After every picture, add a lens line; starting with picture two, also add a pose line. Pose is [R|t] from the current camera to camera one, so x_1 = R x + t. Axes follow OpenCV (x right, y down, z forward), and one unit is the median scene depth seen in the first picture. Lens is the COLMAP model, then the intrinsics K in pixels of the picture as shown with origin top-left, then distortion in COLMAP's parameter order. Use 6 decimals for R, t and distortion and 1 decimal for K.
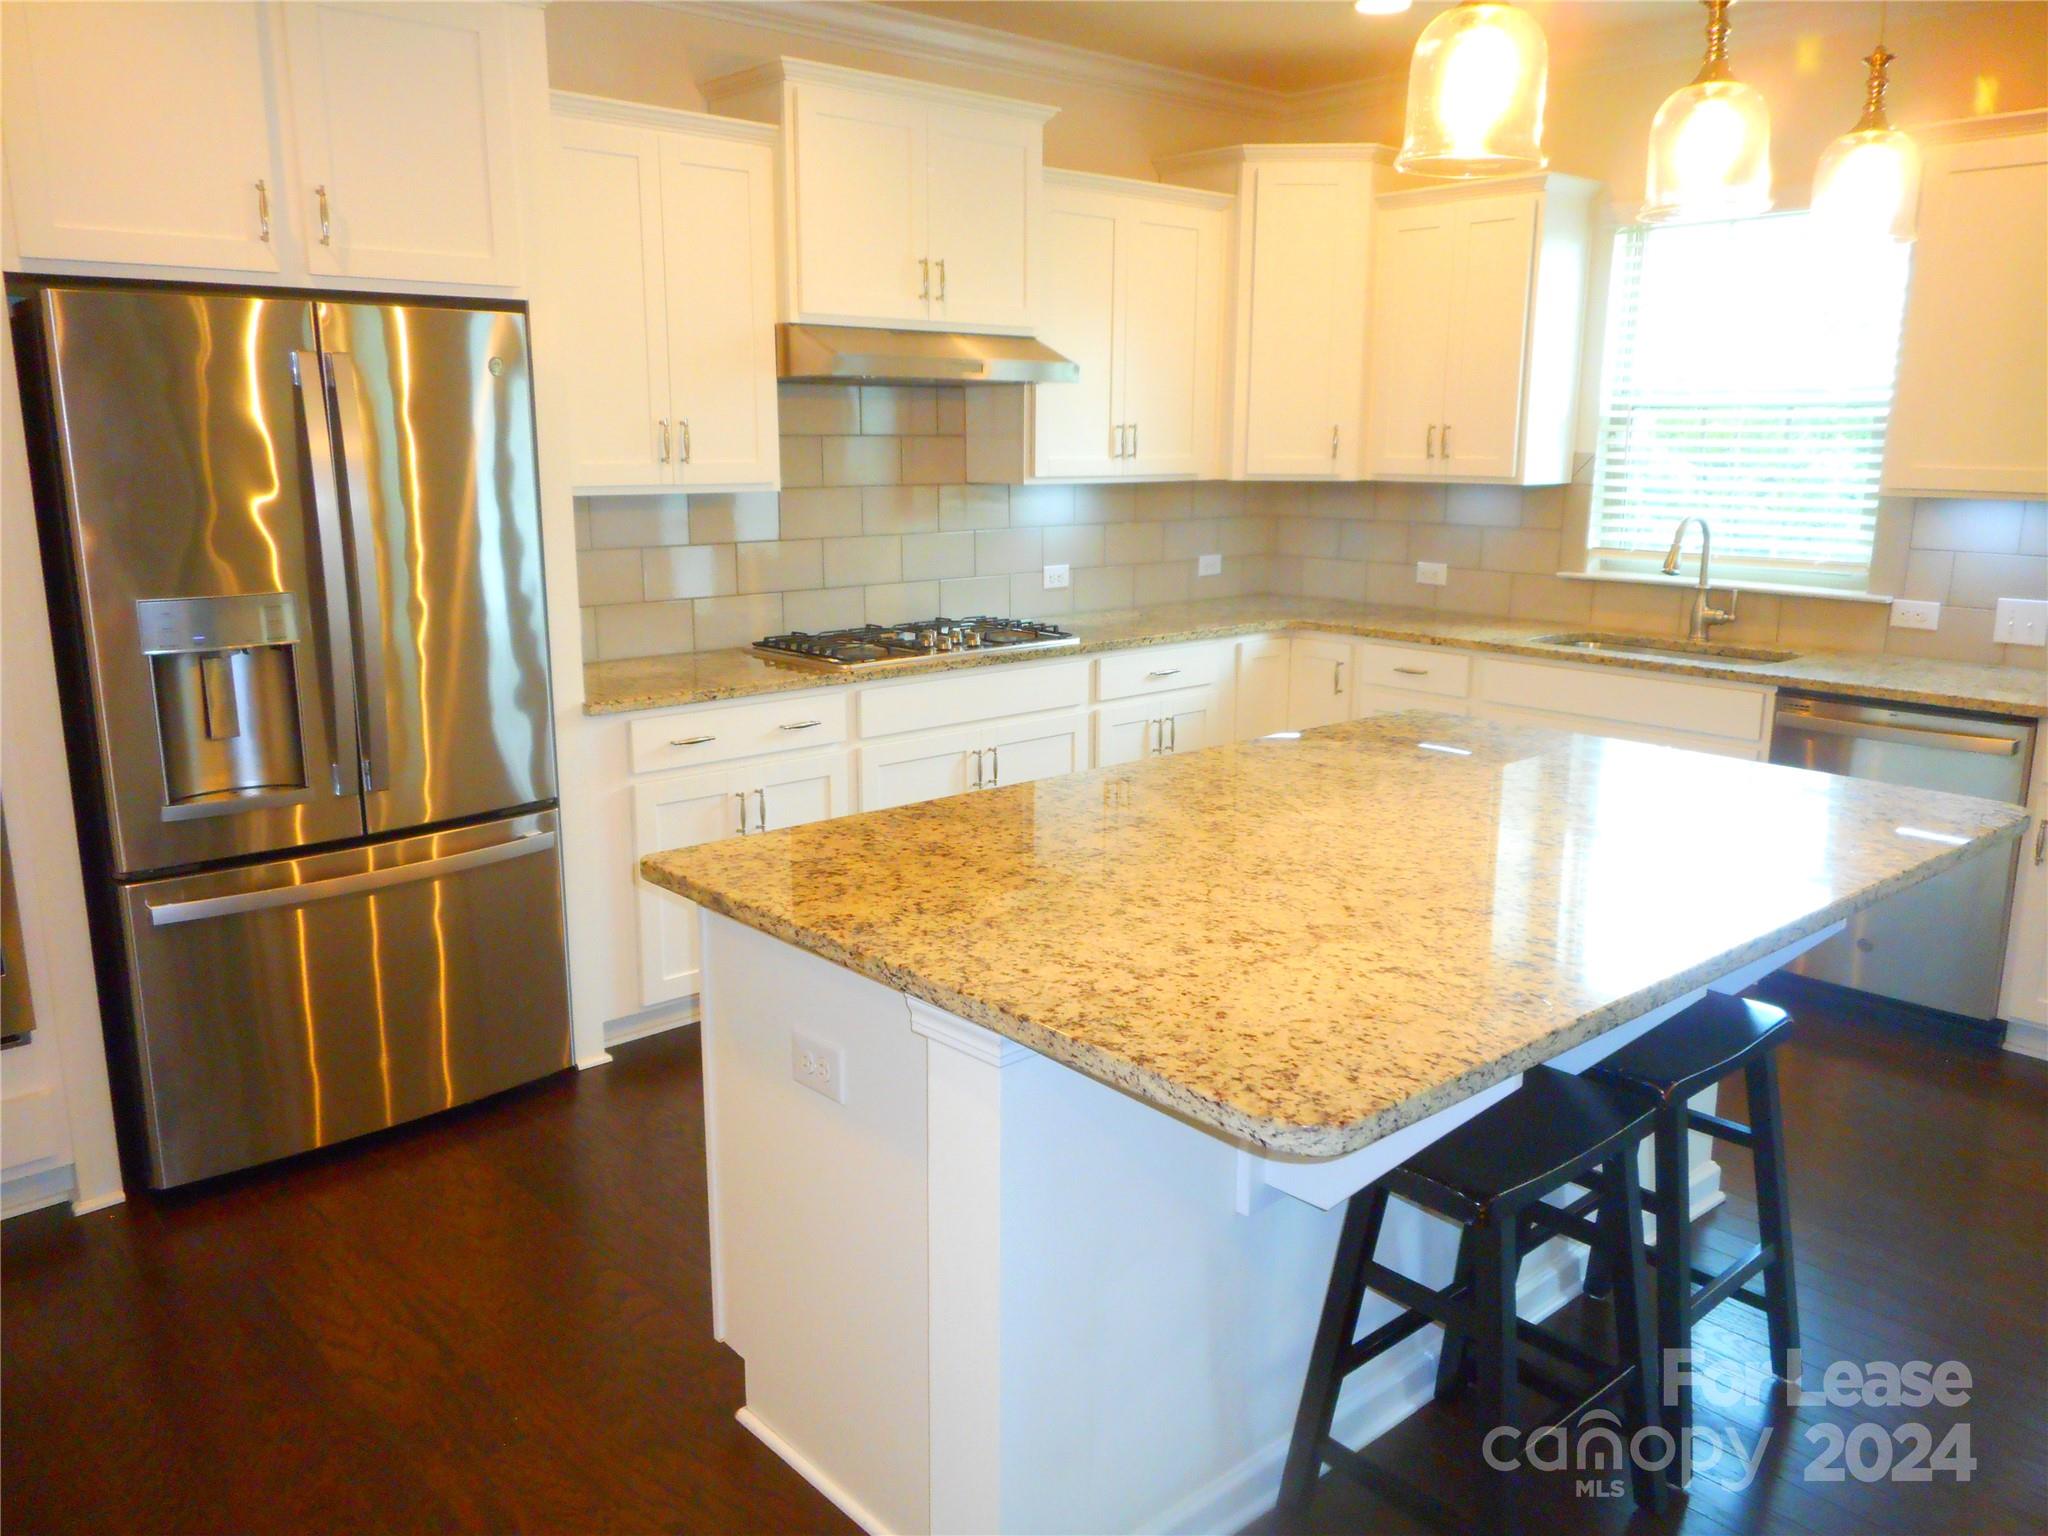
lens RADIAL K [[1532.0, 0, 1023.3], [0, 1532.0, 769.0], [0, 0, 1]] dist [-0.018944, 0.030013]
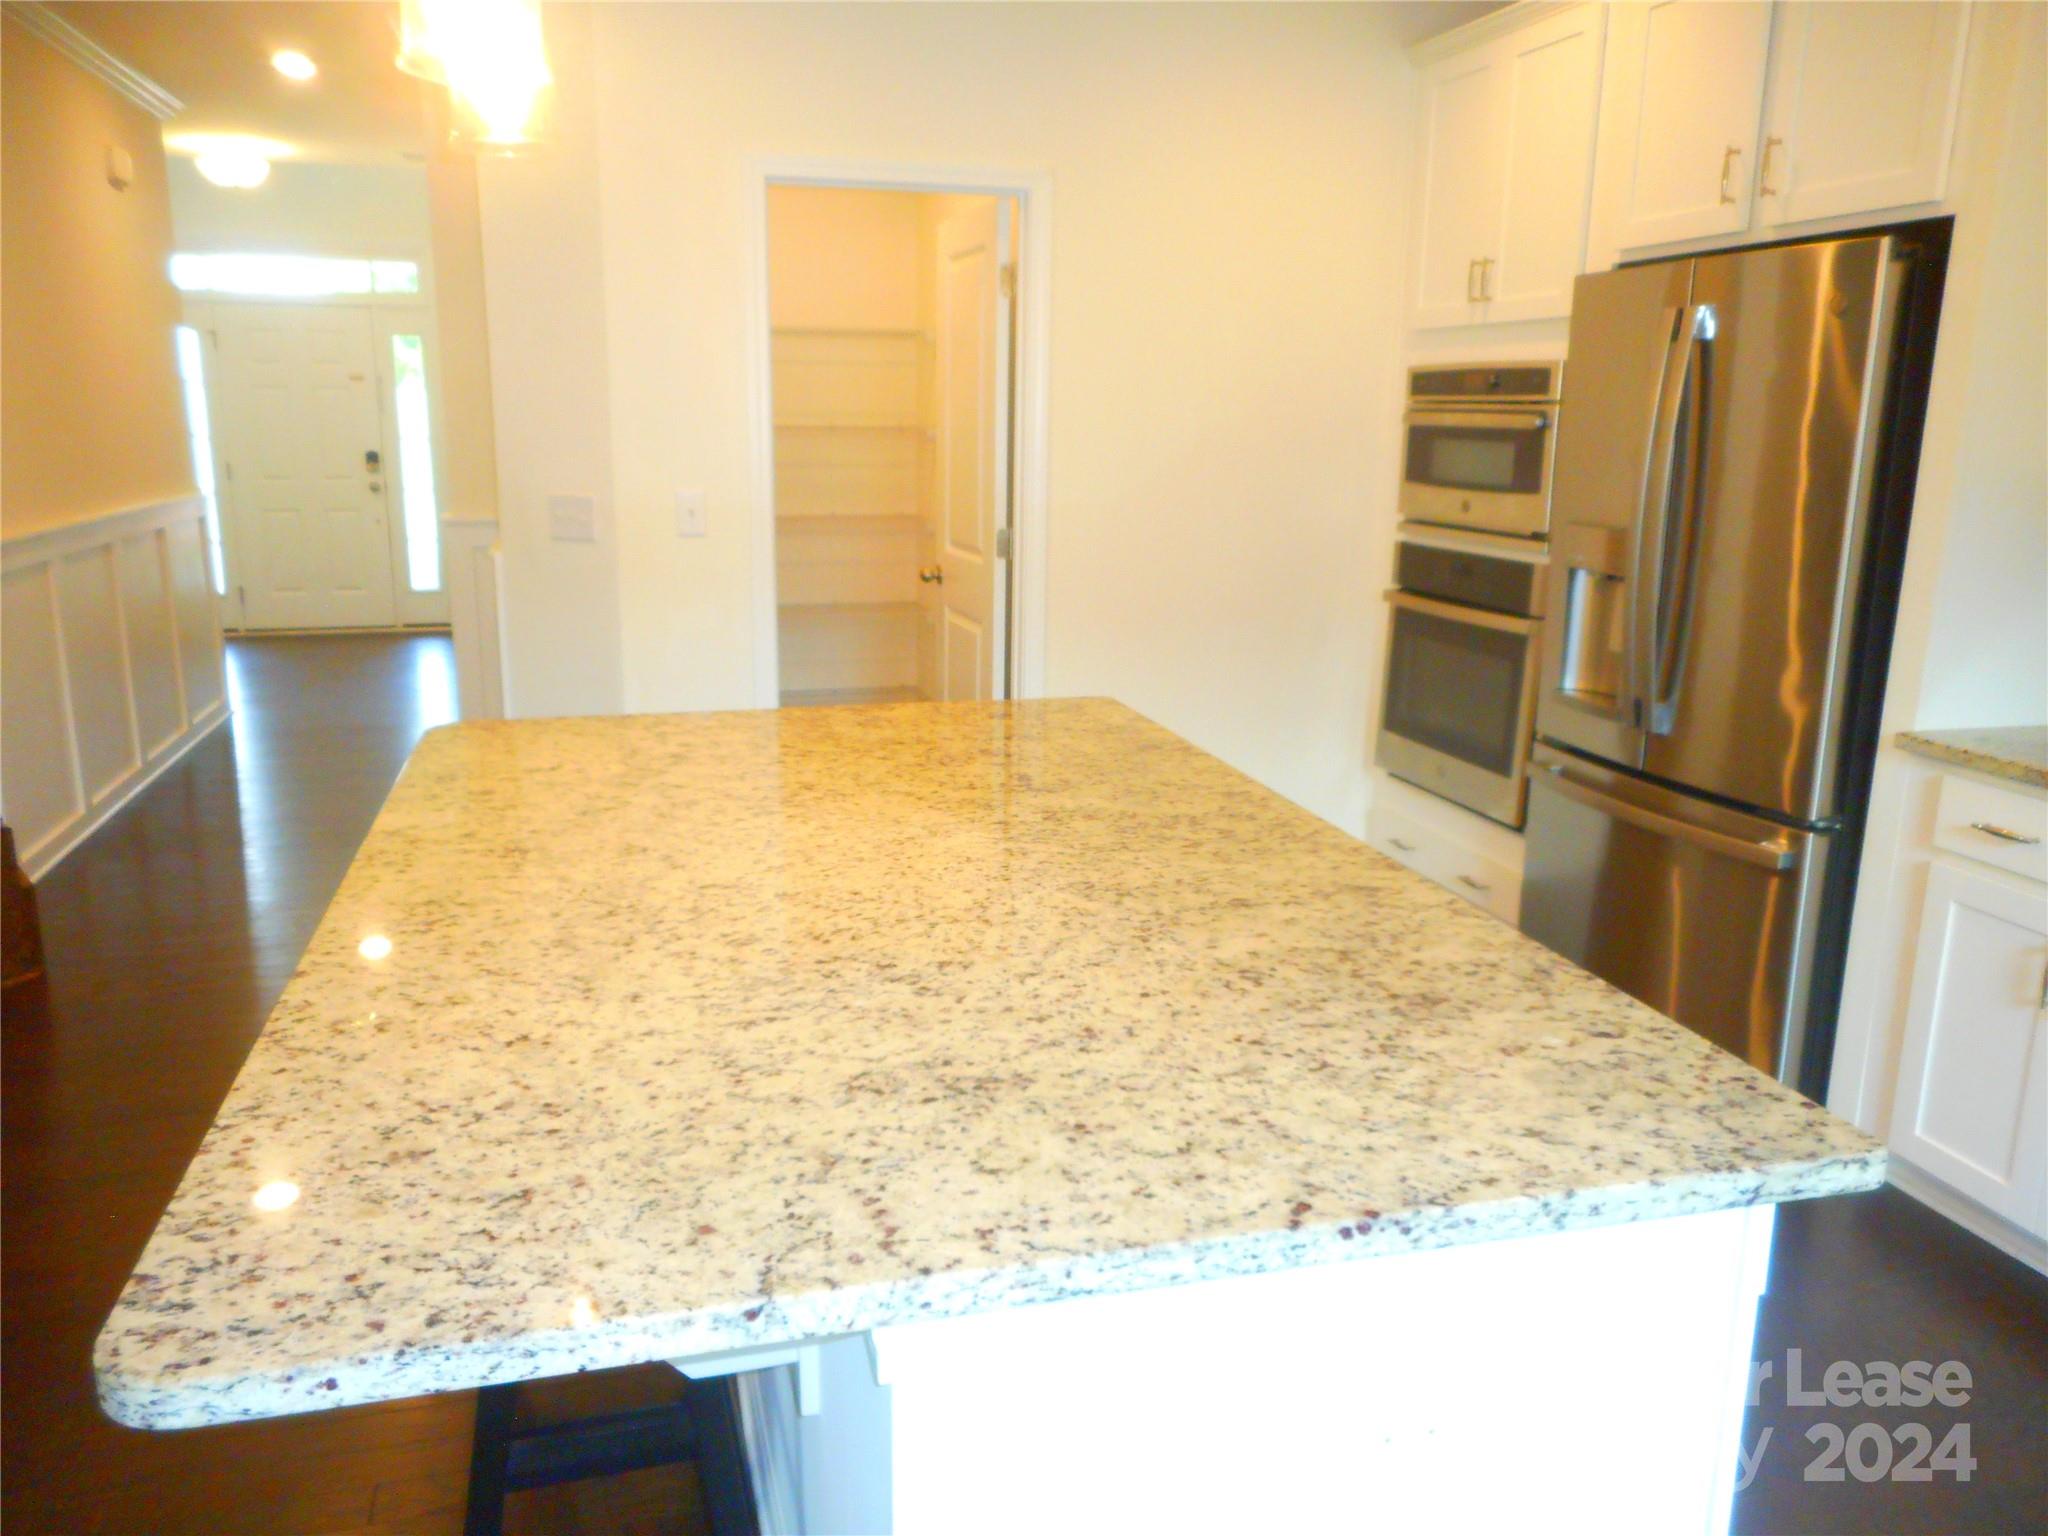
lens RADIAL K [[1532.0, 0, 1026.9], [0, 1532.0, 767.6], [0, 0, 1]] dist [-0.018944, 0.030013]
pose [[-0.432711, 0.202459, -0.878506, 0.906391], [-0.196343, 0.929903, 0.311013, -0.268841], [0.879892, 0.307067, -0.362628, 1.358550]]
